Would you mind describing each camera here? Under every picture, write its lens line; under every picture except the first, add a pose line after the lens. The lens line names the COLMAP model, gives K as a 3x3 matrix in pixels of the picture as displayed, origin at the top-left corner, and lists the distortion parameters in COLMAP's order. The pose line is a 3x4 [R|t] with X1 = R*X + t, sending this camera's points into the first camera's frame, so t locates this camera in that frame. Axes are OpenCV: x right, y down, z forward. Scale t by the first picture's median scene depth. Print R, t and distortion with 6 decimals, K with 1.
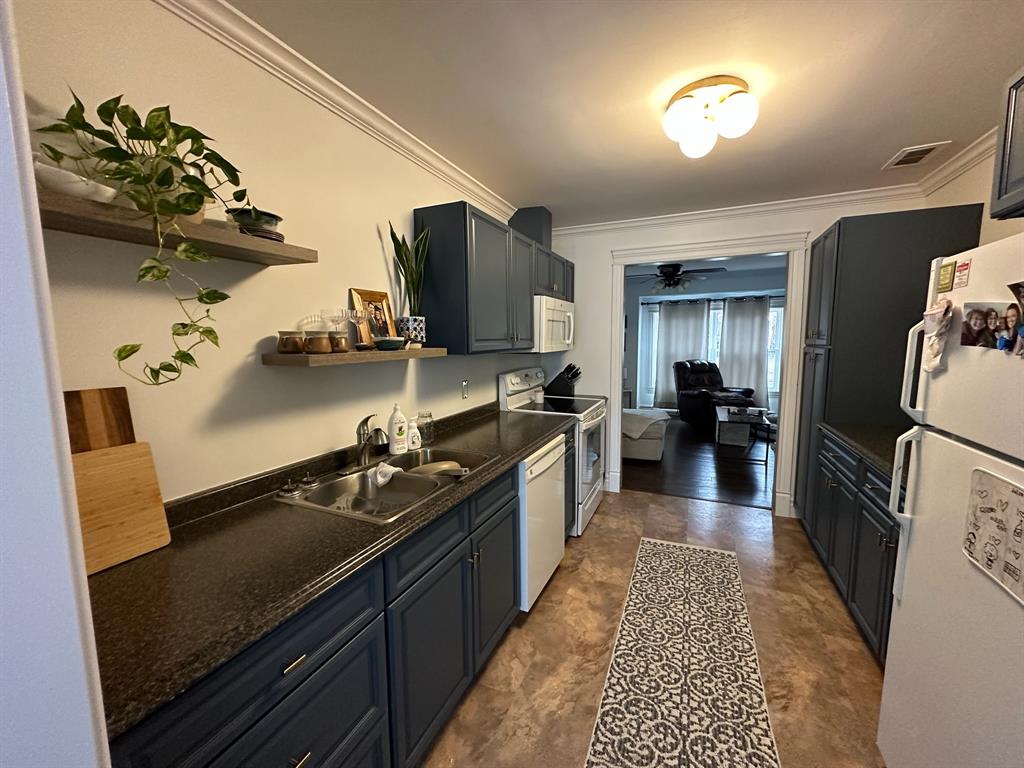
lens RADIAL K [[409.5, 0, 510.7], [0, 409.5, 384.0], [0, 0, 1]] dist [-0.000673, -0.000076]
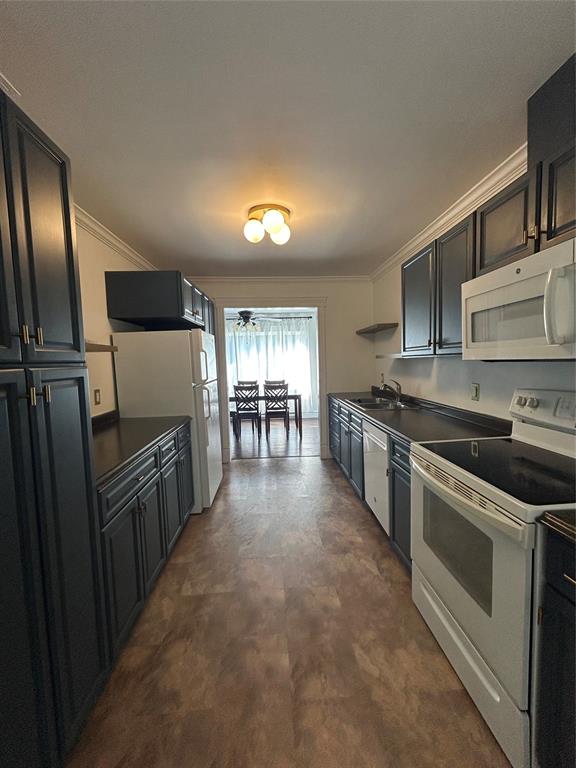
lens RADIAL K [[309.5, 0, 289.0], [0, 309.5, 382.3], [0, 0, 1]] dist [0.000905, -0.000109]
pose [[-0.881809, 0.068272, -0.466638, 0.765646], [-0.016656, 0.984340, 0.175490, -0.161084], [0.471312, 0.162521, -0.866863, 1.647885]]
